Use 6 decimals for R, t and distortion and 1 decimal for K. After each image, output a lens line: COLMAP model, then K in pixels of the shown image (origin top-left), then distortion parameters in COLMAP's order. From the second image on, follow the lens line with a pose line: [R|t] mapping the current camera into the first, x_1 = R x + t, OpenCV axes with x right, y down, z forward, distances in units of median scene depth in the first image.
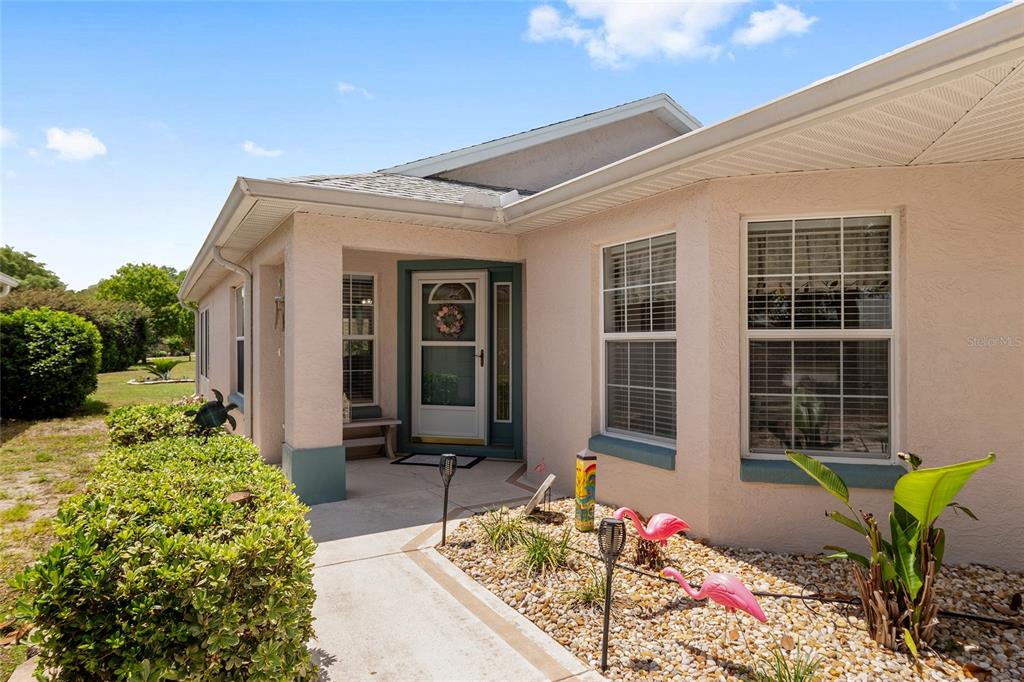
lens RADIAL K [[623.1, 0, 512.2], [0, 623.1, 340.9], [0, 0, 1]] dist [0.001431, 0.000872]
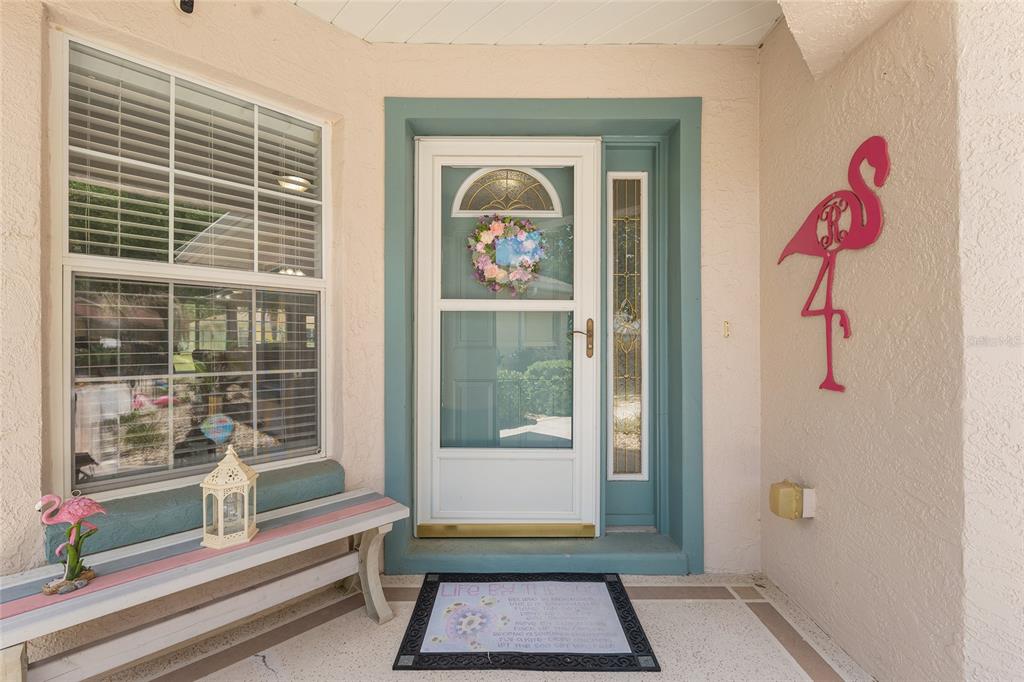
lens RADIAL K [[443.6, 0, 511.6], [0, 443.6, 343.1], [0, 0, 1]] dist [-0.009107, 0.000752]
pose [[0.968802, -0.001430, 0.247832, -0.174109], [0.000618, 0.999994, 0.003356, 0.029095], [-0.247836, -0.003098, 0.968797, 0.695481]]
